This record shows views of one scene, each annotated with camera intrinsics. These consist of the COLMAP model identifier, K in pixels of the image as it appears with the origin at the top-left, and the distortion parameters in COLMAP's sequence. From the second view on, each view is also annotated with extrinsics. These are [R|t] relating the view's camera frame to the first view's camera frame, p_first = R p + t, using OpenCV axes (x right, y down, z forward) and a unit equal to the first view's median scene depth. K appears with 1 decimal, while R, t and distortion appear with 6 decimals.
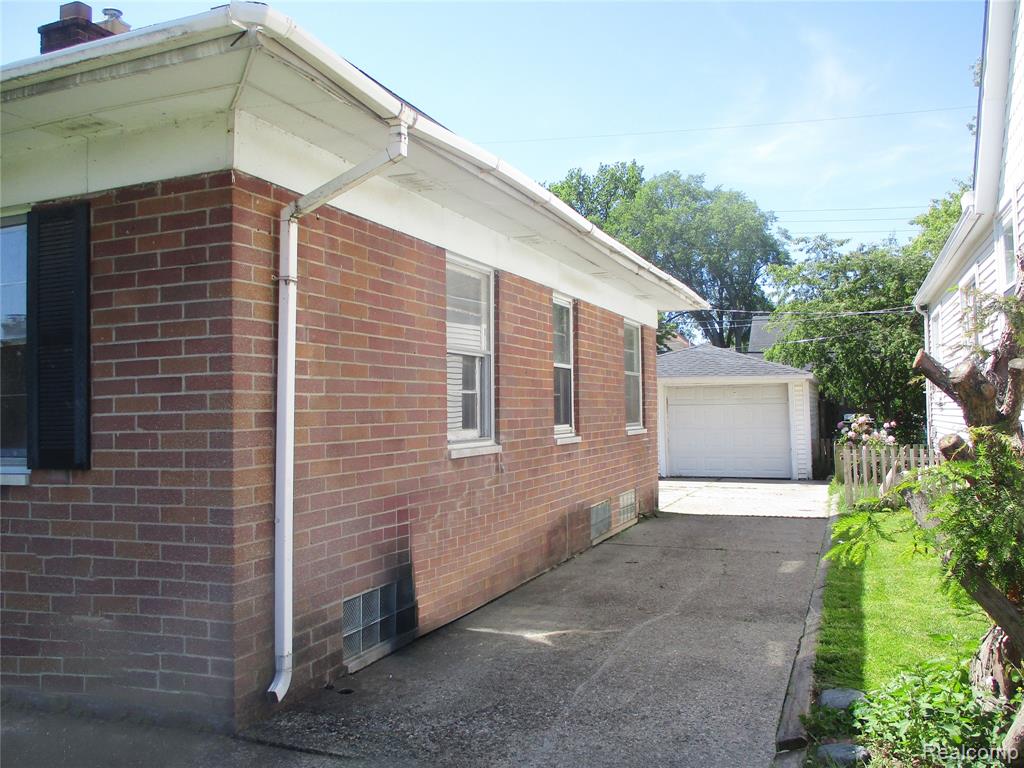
lens RADIAL K [[859.3, 0, 514.1], [0, 859.3, 379.9], [0, 0, 1]] dist [-0.004846, -0.001173]
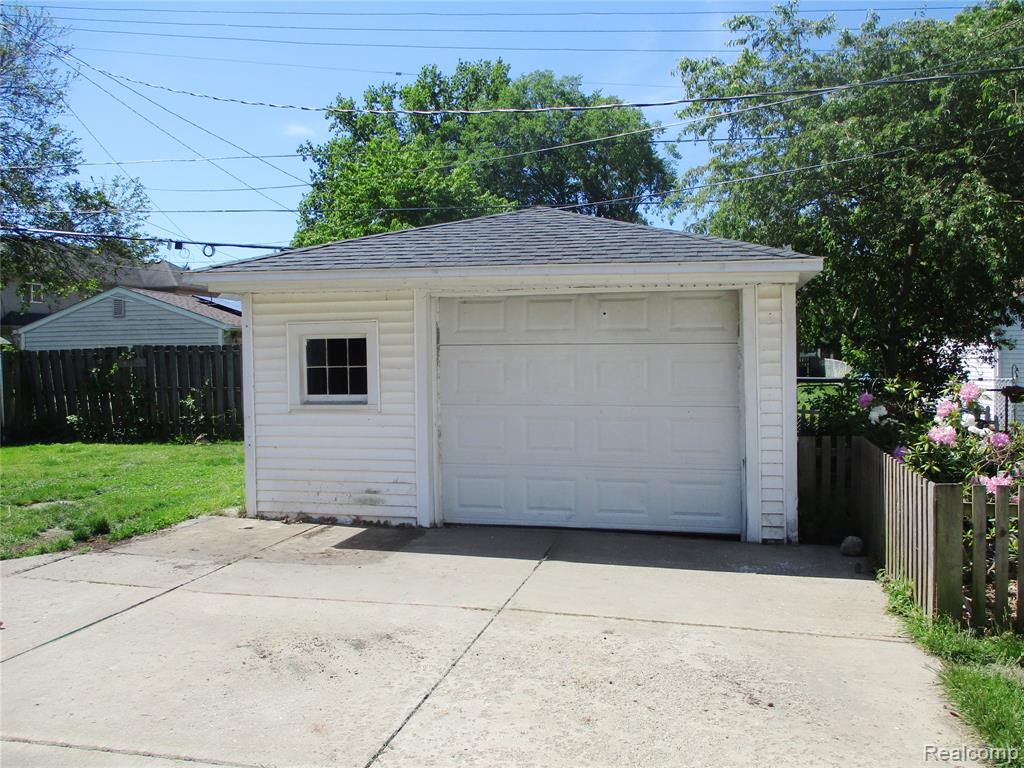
lens RADIAL K [[859.3, 0, 511.3], [0, 859.3, 384.9], [0, 0, 1]] dist [-0.004846, -0.001173]
pose [[0.990782, 0.005644, 0.135351, 0.042546], [-0.014904, 0.997608, 0.067496, 0.005576], [-0.134647, -0.068891, 0.988496, 0.161999]]
